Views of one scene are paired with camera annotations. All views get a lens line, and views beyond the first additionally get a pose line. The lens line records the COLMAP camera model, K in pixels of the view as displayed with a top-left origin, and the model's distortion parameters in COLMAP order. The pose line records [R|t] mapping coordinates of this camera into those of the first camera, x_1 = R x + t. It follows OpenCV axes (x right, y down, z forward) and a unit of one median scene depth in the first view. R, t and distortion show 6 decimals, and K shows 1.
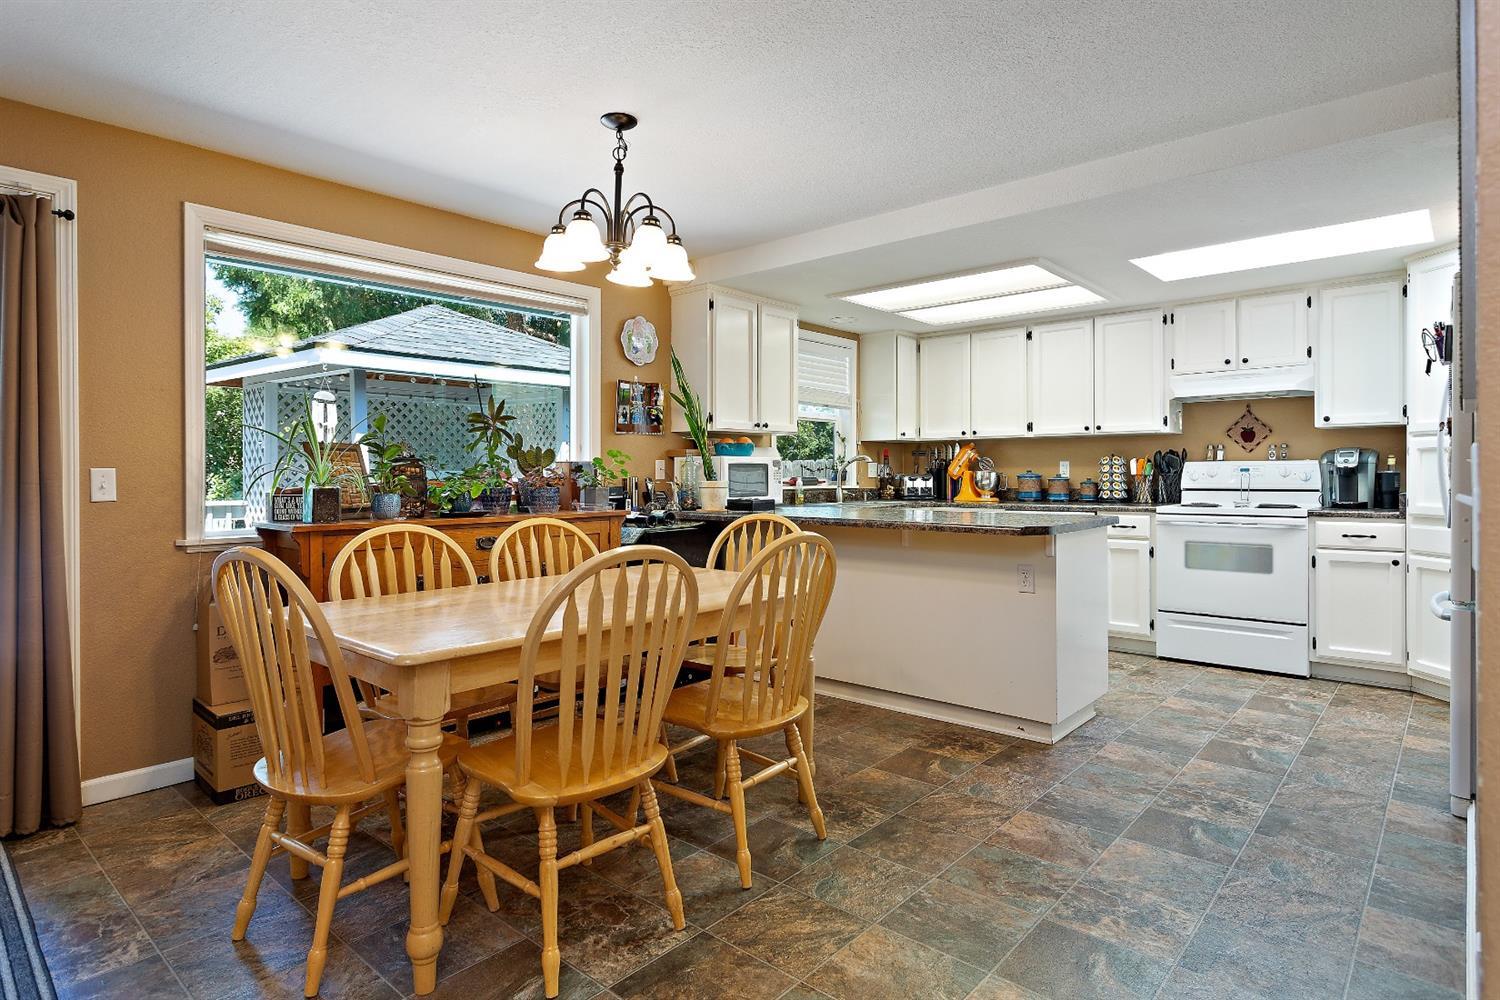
lens RADIAL K [[812.9, 0, 742.3], [0, 812.9, 478.4], [0, 0, 1]] dist [0.002863, 0.000517]
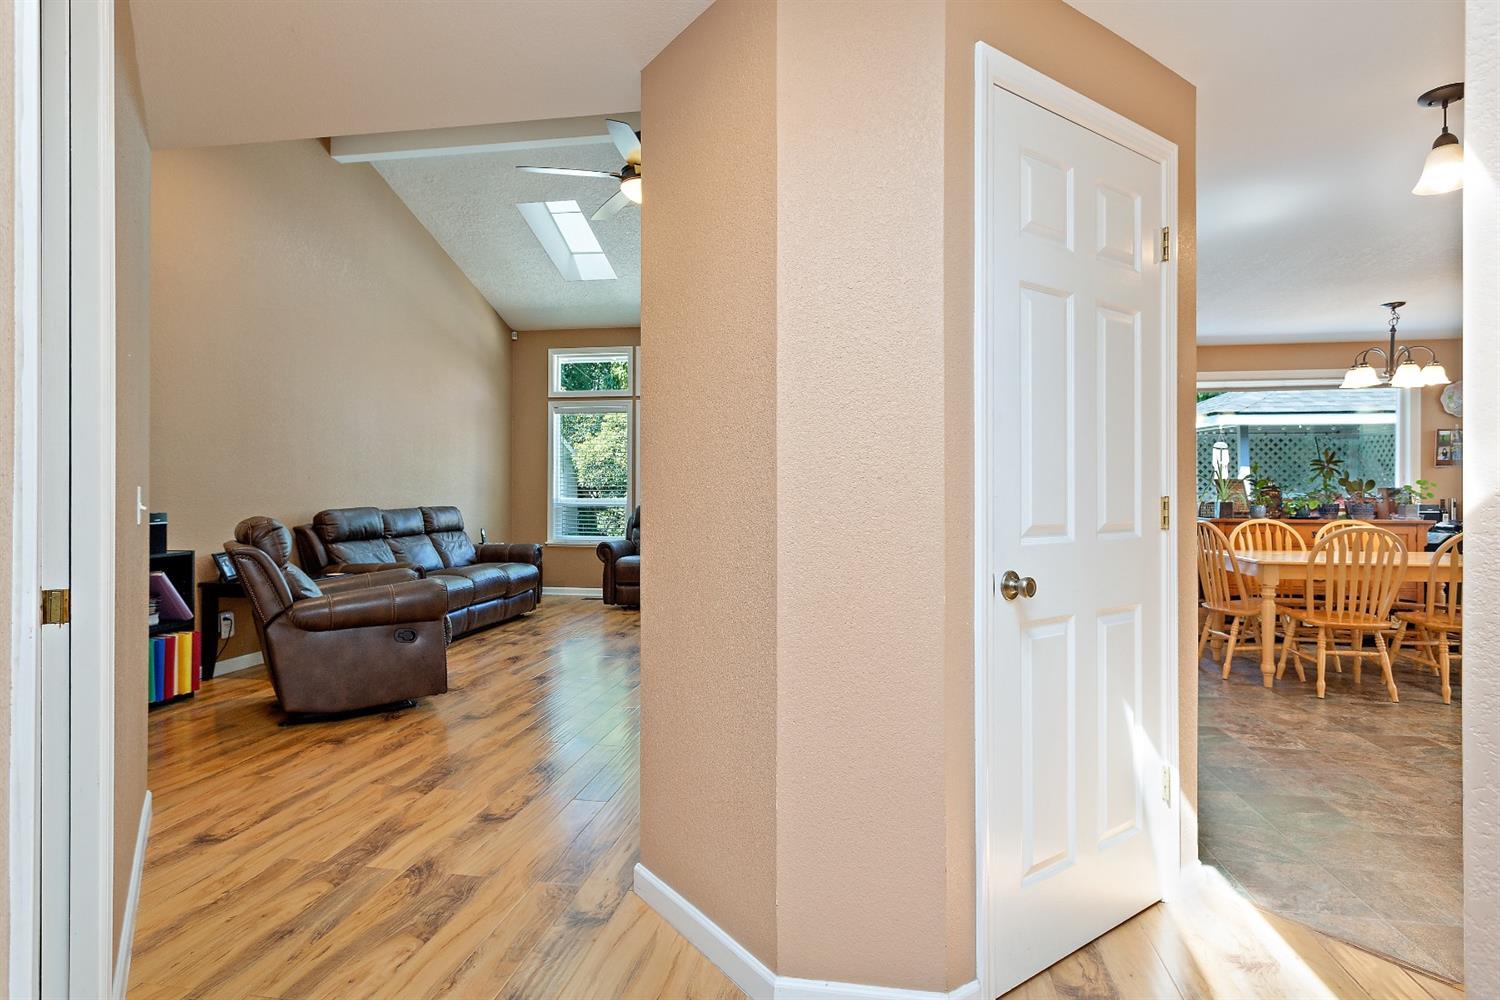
lens RADIAL K [[785.1, 0, 748.1], [0, 785.1, 490.3], [0, 0, 1]] dist [-0.016781, -0.000096]
pose [[0.535572, 0.003165, -0.844484, 0.459168], [-0.008996, 0.999958, -0.001958, -0.002234], [0.844442, 0.008645, 0.535578, -0.977325]]
